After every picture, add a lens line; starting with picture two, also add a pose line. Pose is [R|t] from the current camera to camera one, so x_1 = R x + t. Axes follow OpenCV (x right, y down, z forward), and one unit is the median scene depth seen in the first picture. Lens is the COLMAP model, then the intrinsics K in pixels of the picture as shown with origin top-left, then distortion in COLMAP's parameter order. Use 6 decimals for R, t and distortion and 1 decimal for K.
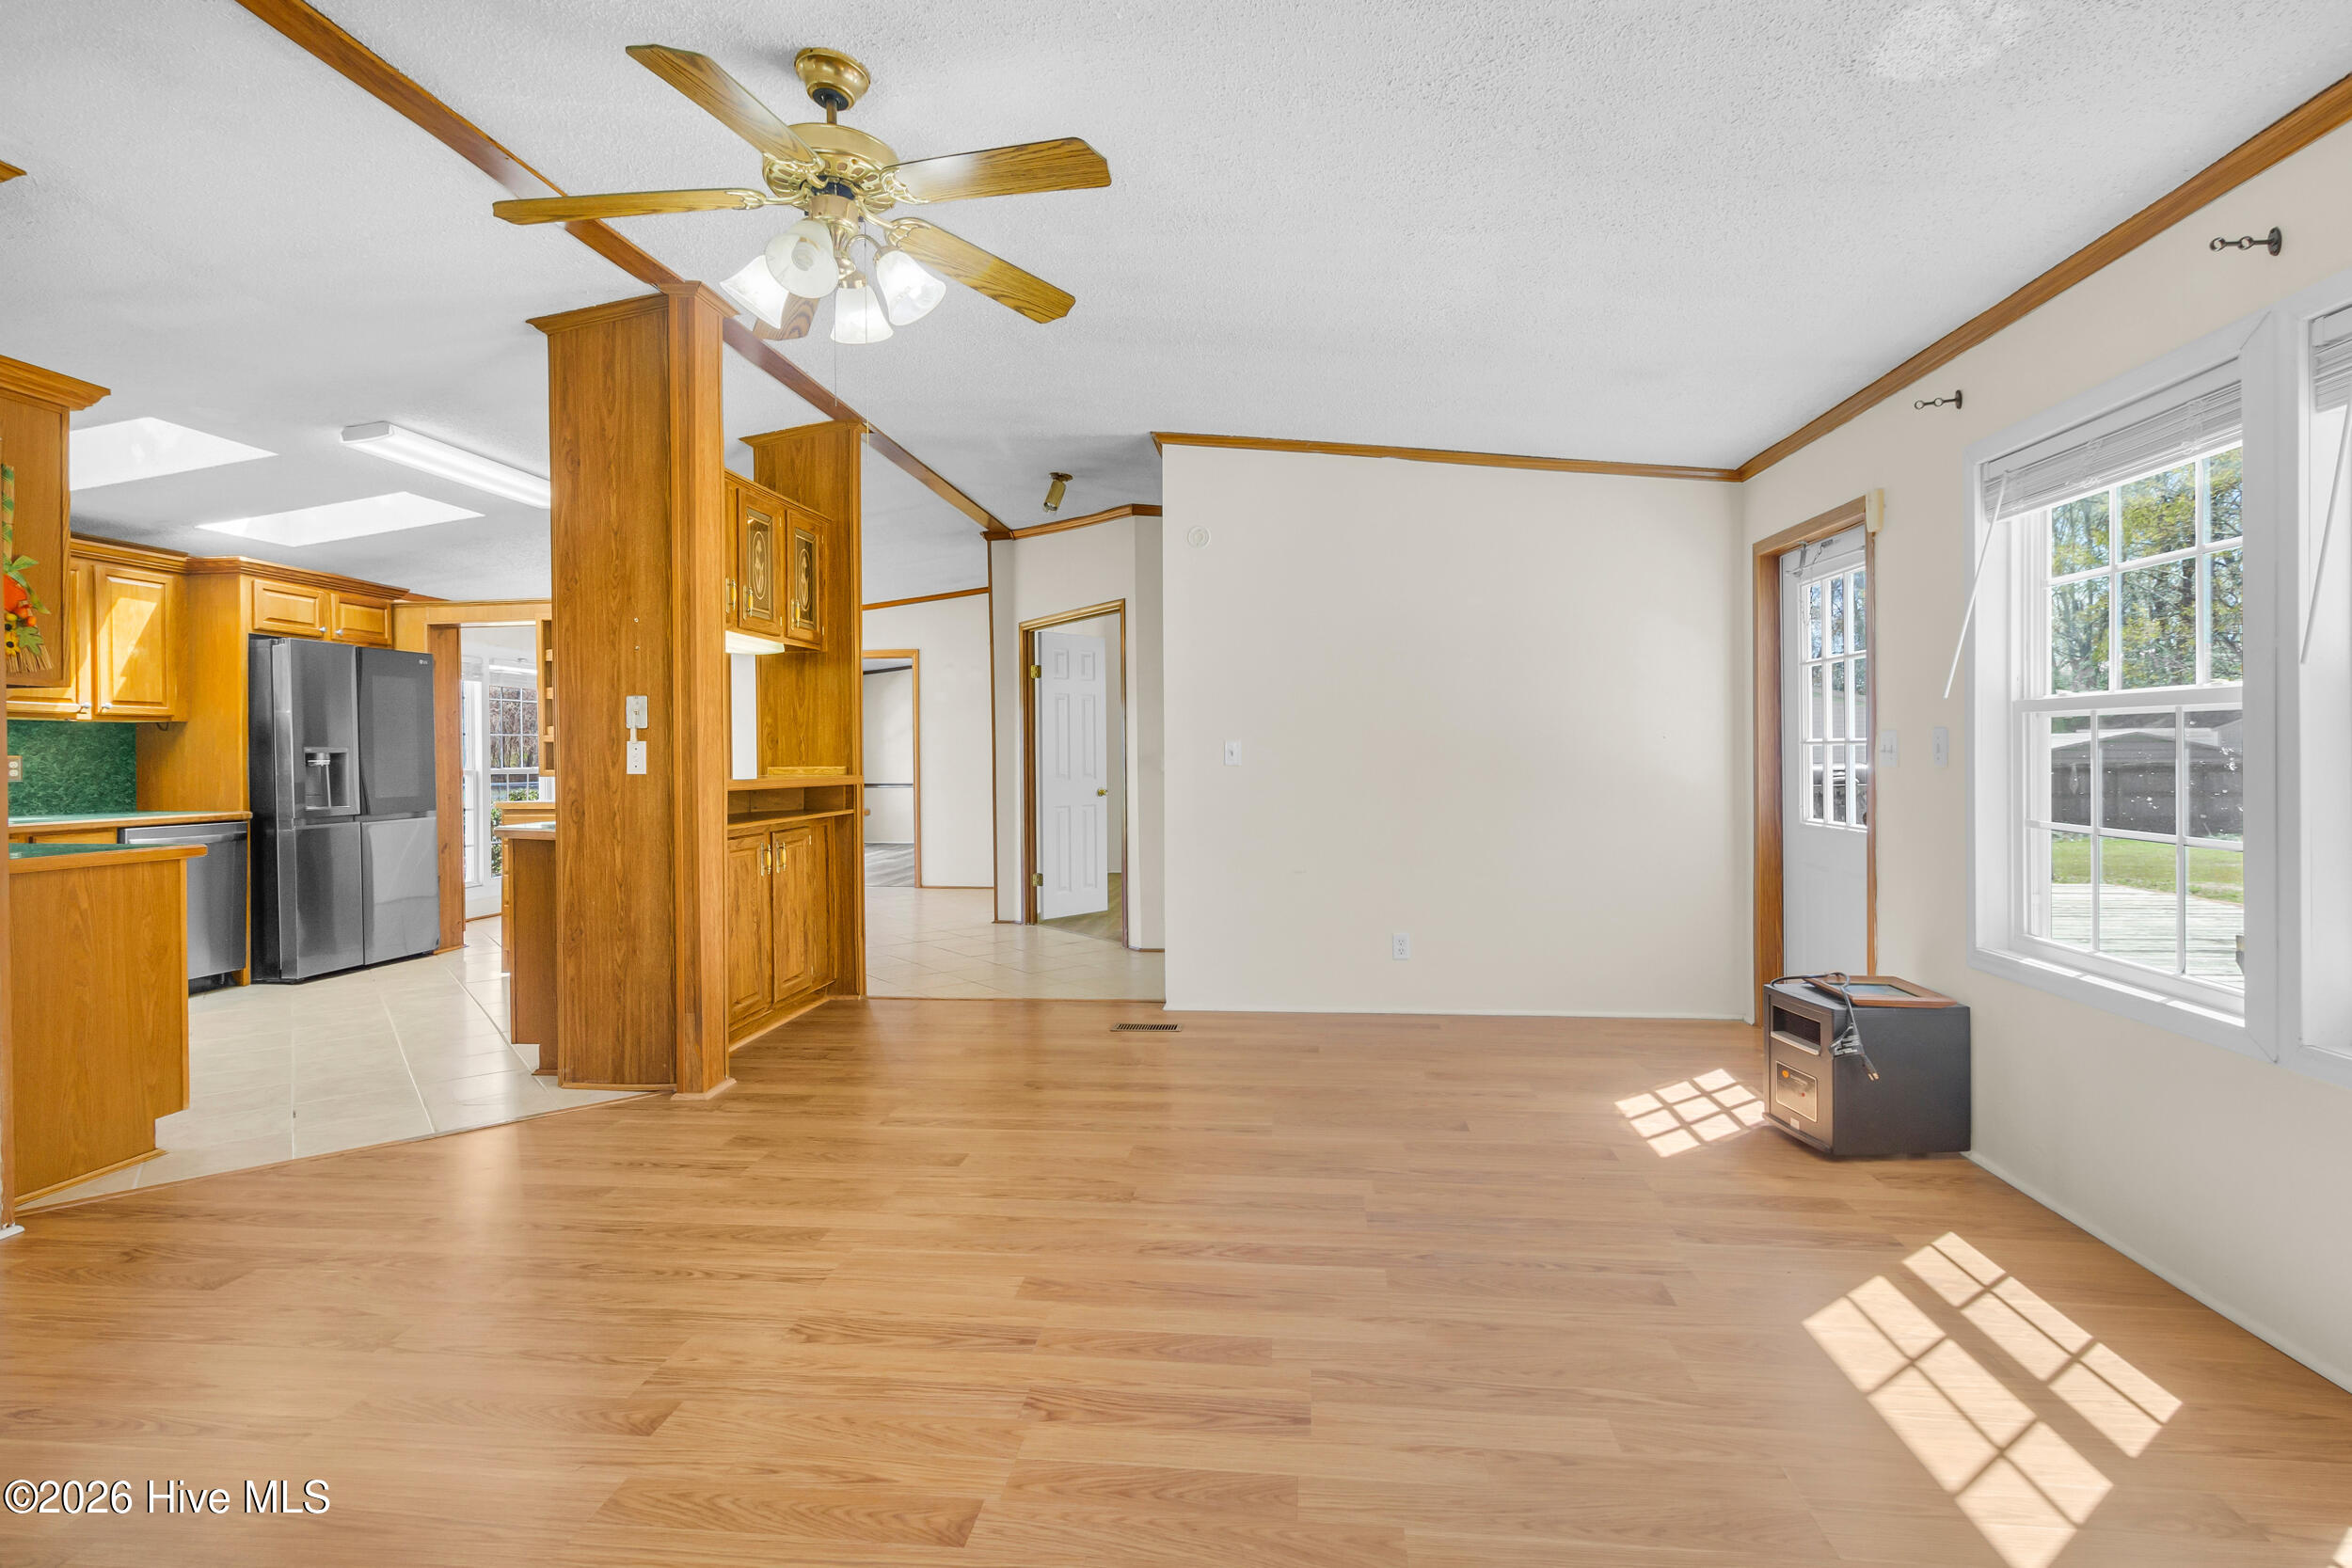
lens RADIAL K [[1113.8, 0, 1175.3], [0, 1113.8, 756.3], [0, 0, 1]] dist [0.001046, -0.000134]
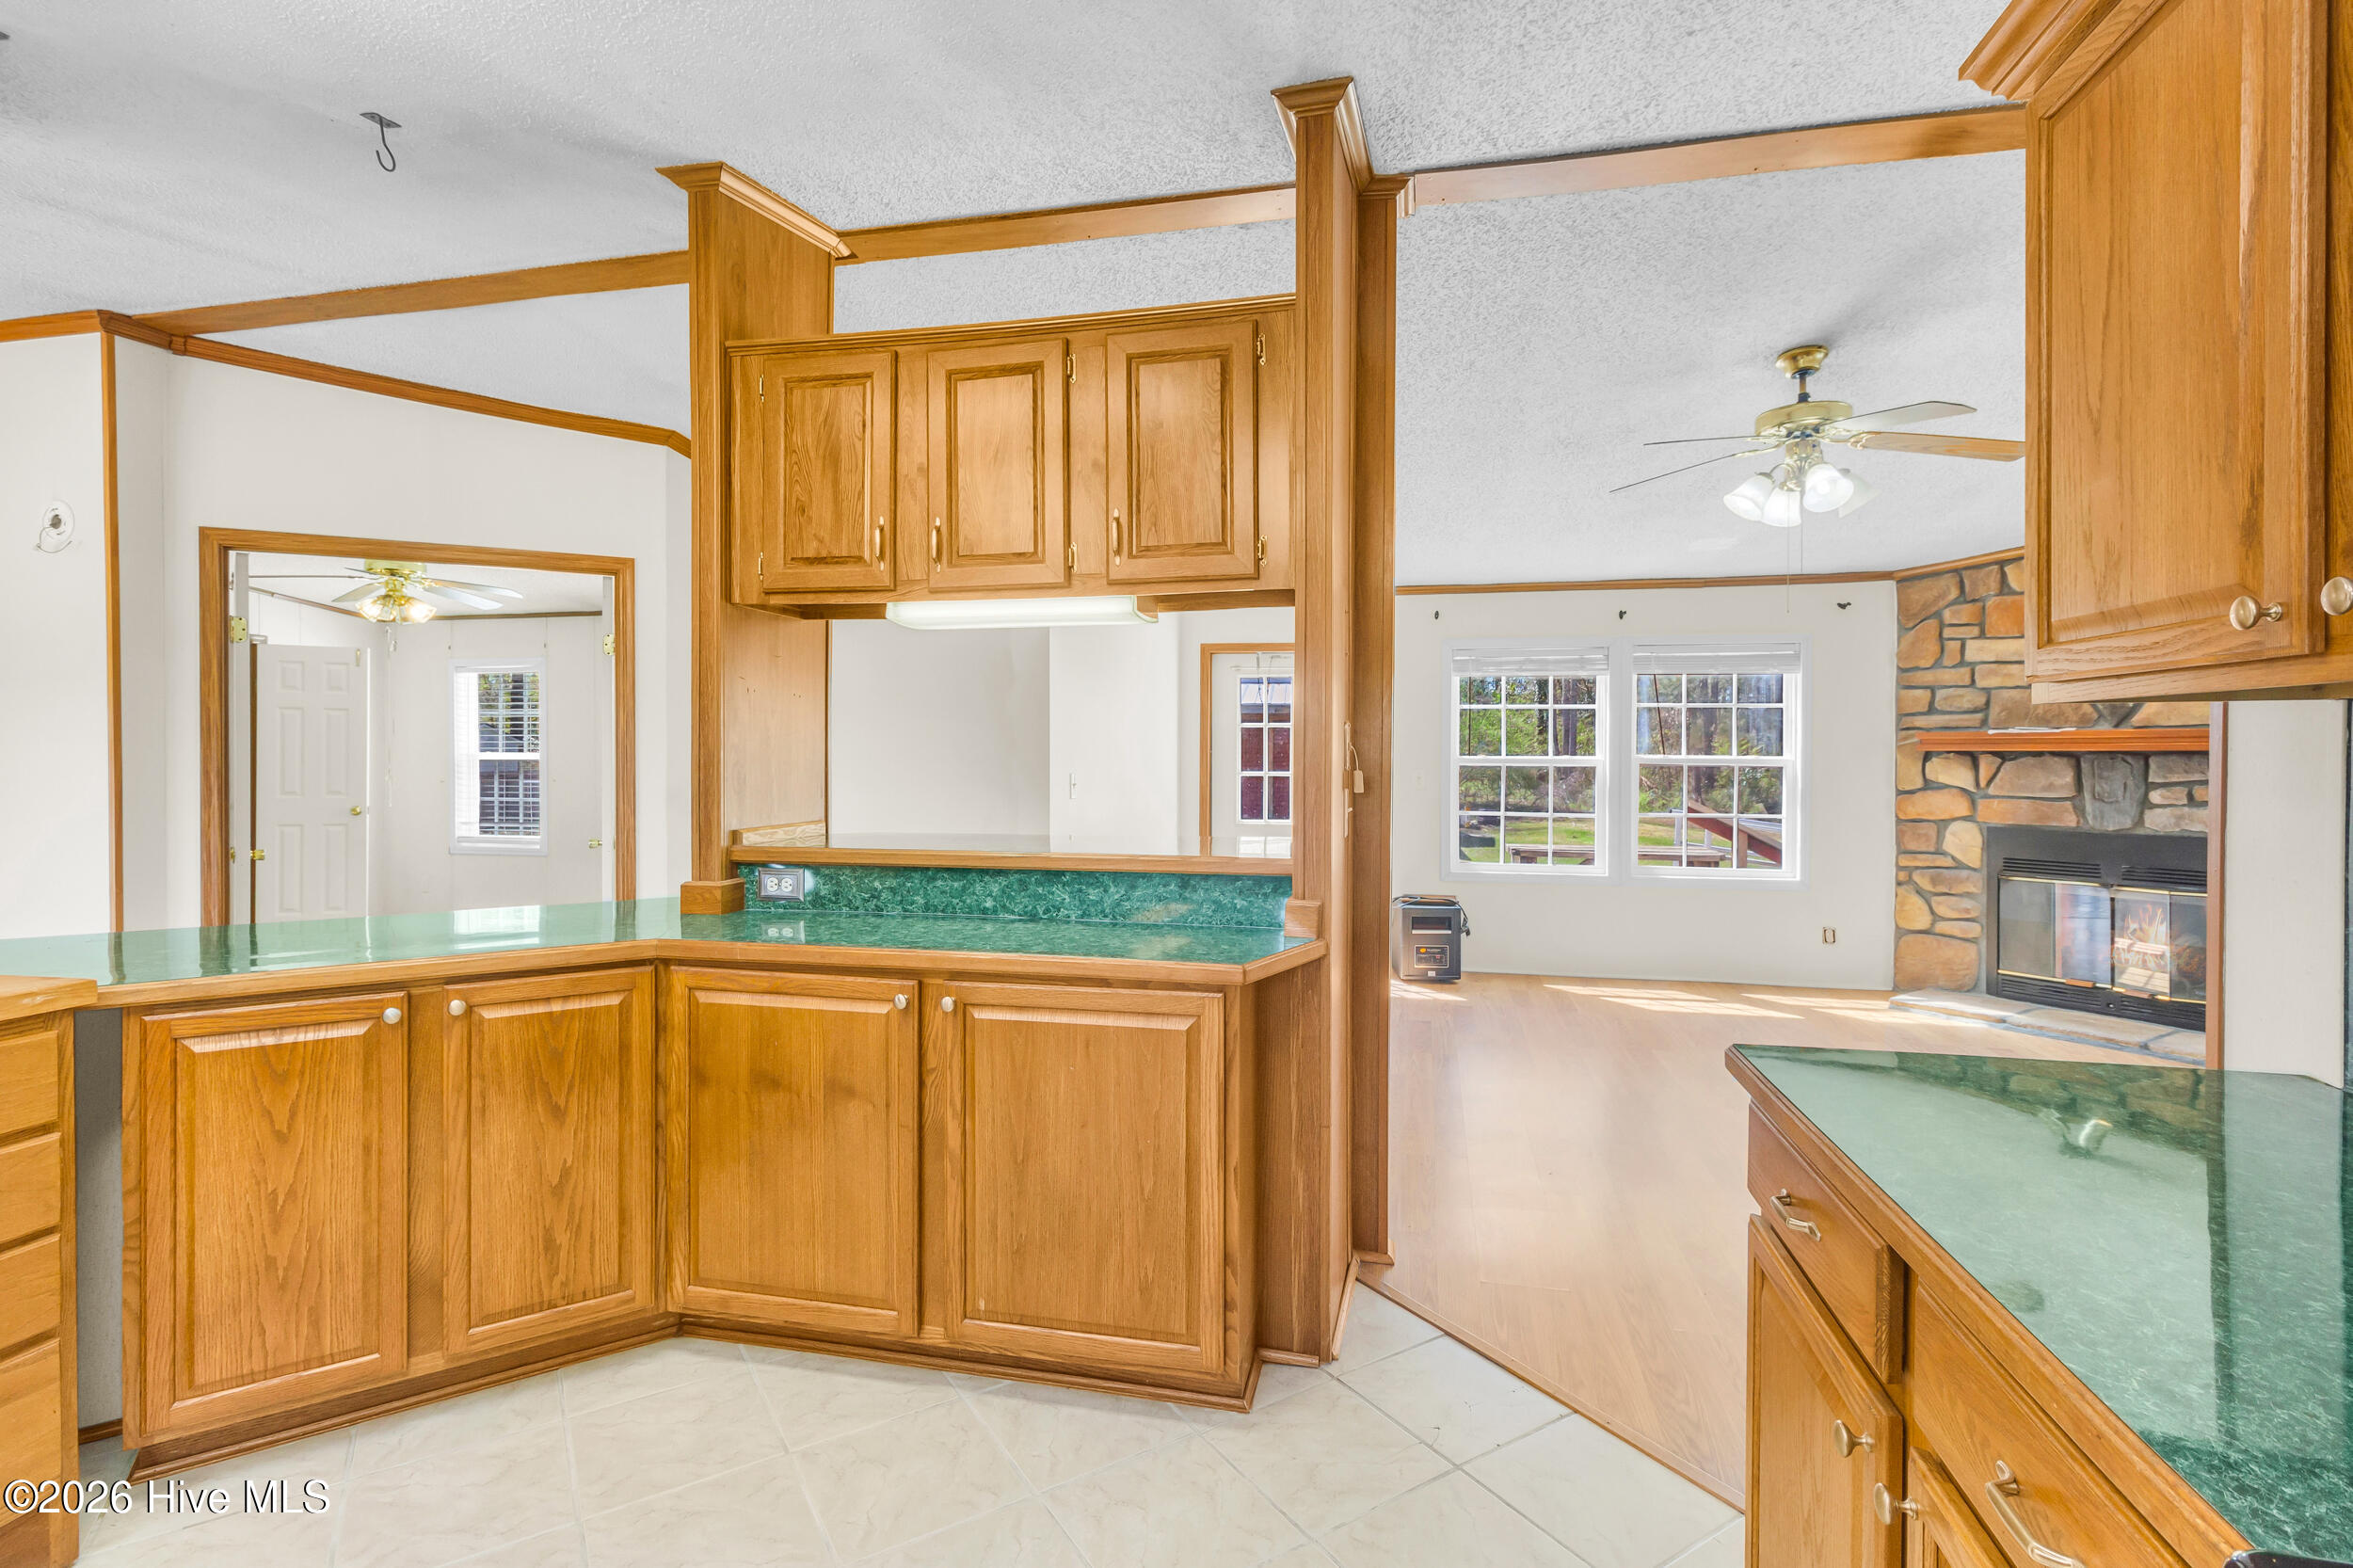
lens RADIAL K [[1105.3, 0, 1172.5], [0, 1105.3, 759.8], [0, 0, 1]] dist [0.003269, 0.000117]
pose [[0.108490, 0.003623, 0.994091, -0.818159], [-0.002422, 0.999991, -0.003380, -0.019842], [-0.994095, -0.002041, 0.108498, 0.721303]]
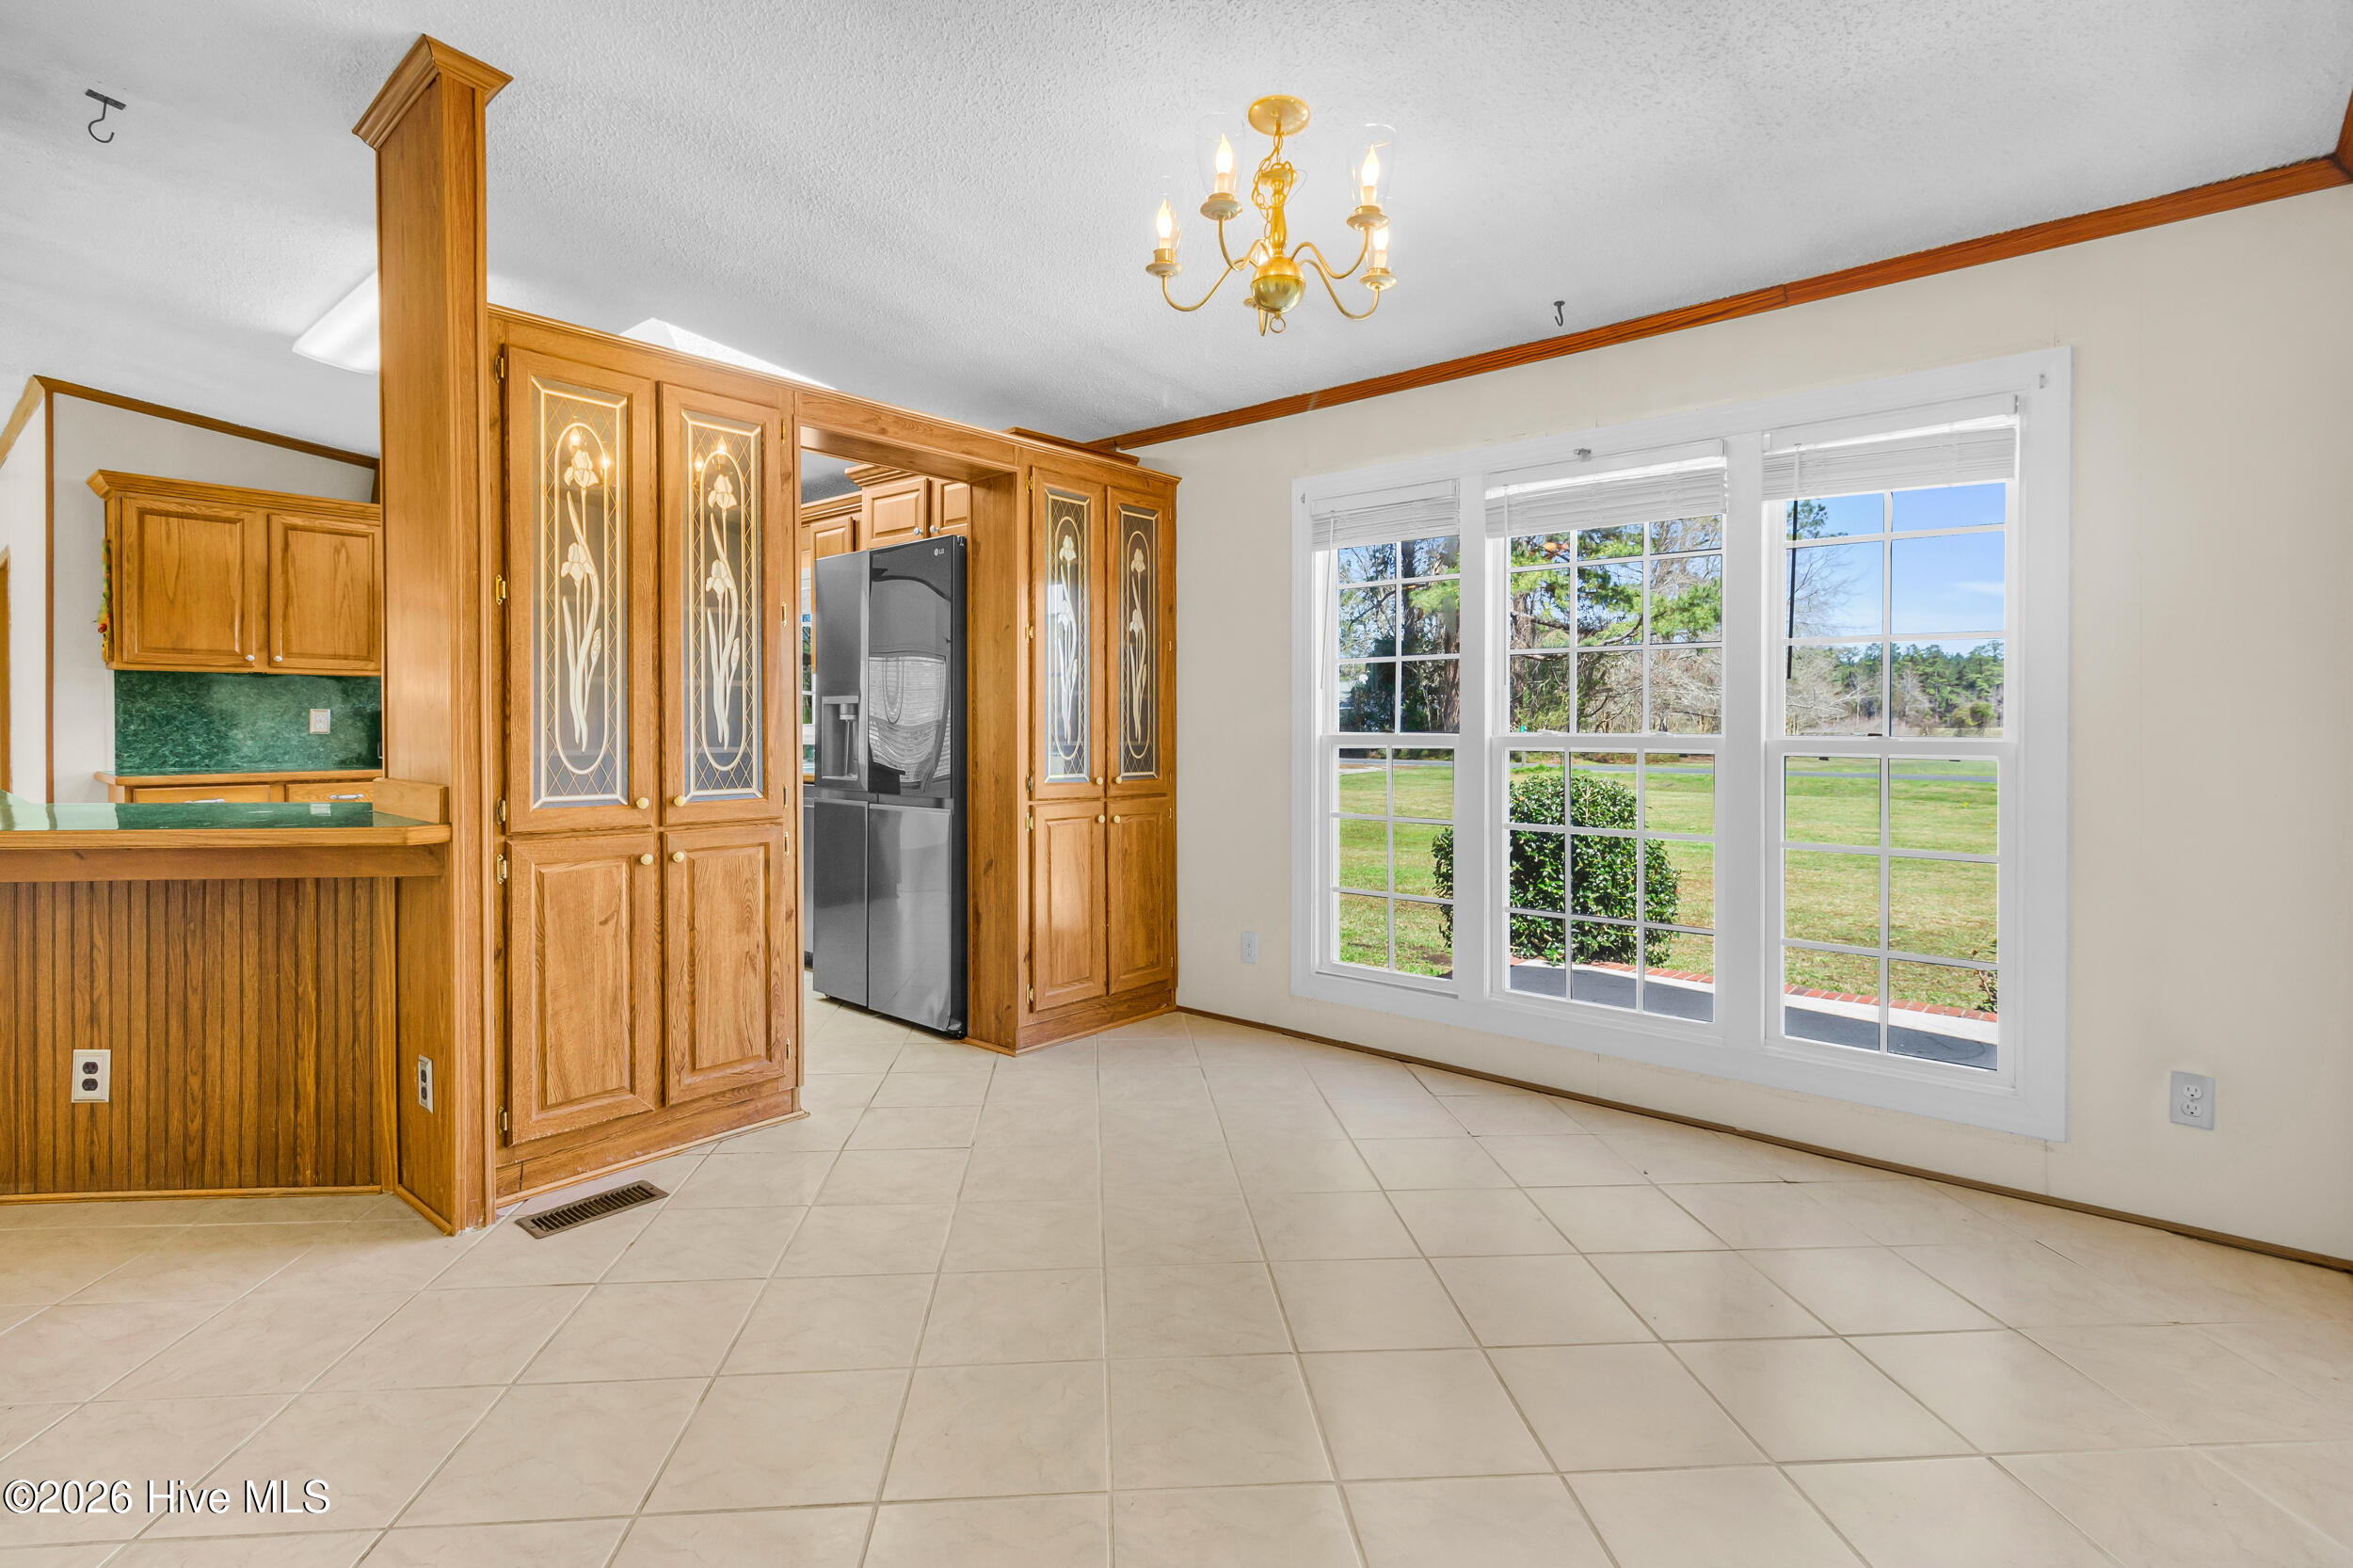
lens RADIAL K [[1127.7, 0, 1162.1], [0, 1127.7, 727.6], [0, 0, 1]] dist [0.002428, 0.000815]
pose [[-0.568745, 0.013034, -0.822411, -0.285404], [0.004560, 0.999909, 0.012694, 0.004903], [0.822501, 0.003469, -0.568752, 1.725595]]
